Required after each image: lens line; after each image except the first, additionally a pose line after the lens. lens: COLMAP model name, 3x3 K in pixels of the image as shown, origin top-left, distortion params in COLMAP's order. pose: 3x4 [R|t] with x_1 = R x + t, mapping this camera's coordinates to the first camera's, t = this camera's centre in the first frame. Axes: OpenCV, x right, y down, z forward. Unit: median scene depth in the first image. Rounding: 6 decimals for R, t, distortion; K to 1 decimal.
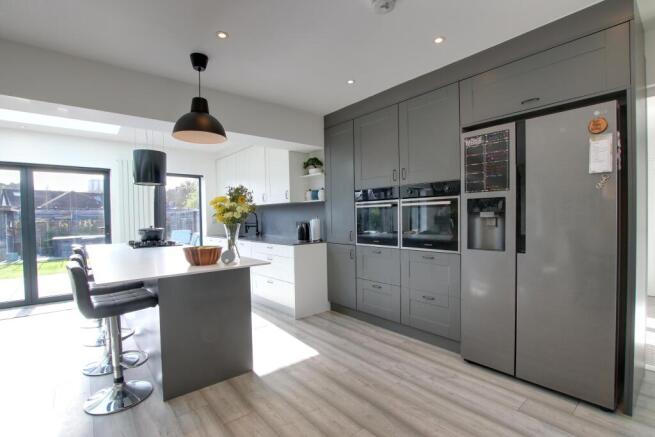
lens RADIAL K [[307.9, 0, 328.5], [0, 307.9, 220.4], [0, 0, 1]] dist [-0.015871, -0.000106]
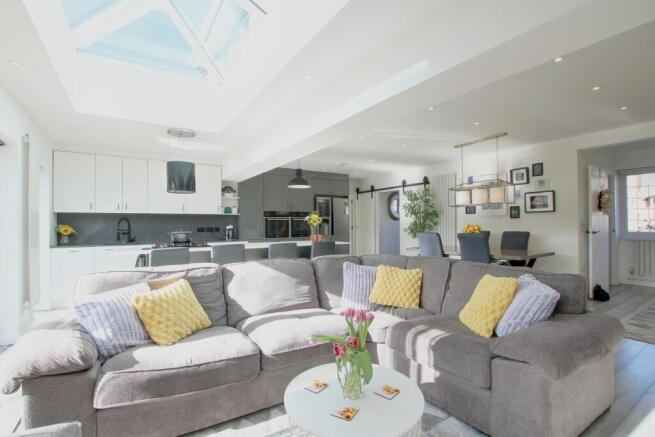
lens RADIAL K [[307.9, 0, 327.6], [0, 307.9, 222.8], [0, 0, 1]] dist [-0.015871, -0.000106]
pose [[0.131371, 0.022270, 0.991083, -2.580102], [0.016443, 0.999561, -0.024640, 0.045384], [-0.991197, 0.019533, 0.130947, 0.529345]]
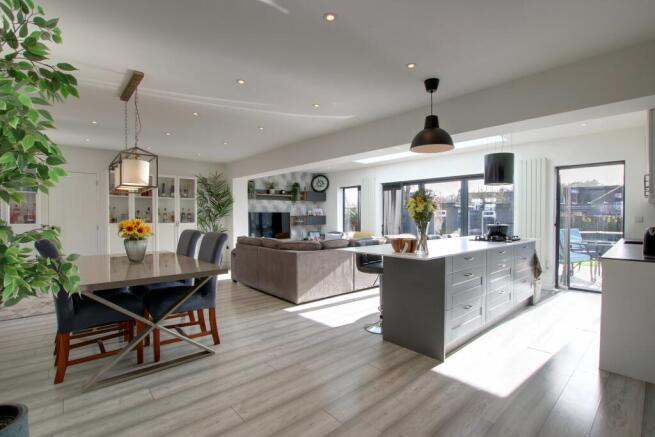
lens RADIAL K [[307.9, 0, 330.0], [0, 307.9, 219.8], [0, 0, 1]] dist [-0.015871, -0.000106]
pose [[0.035004, 0.029235, -0.998959, 0.770478], [-0.008912, 0.999541, 0.028940, -0.025839], [0.999347, 0.007889, 0.035249, 0.565414]]
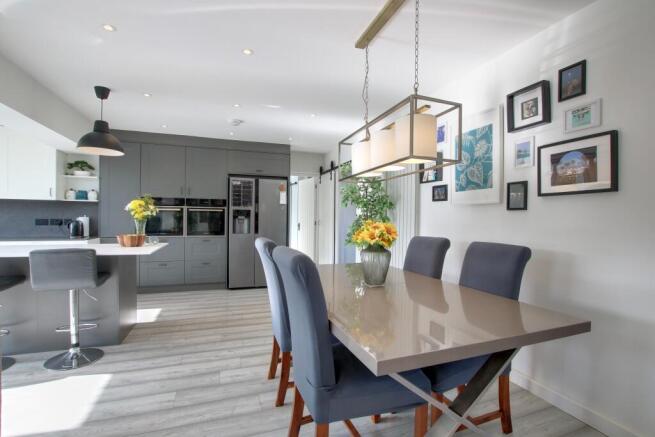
lens RADIAL K [[307.9, 0, 324.9], [0, 307.9, 219.5], [0, 0, 1]] dist [-0.015871, -0.000106]
pose [[0.362894, 0.017722, 0.931662, -1.265211], [-0.006685, 0.999843, -0.016415, 0.027111], [-0.931806, -0.000271, 0.362955, -0.330643]]
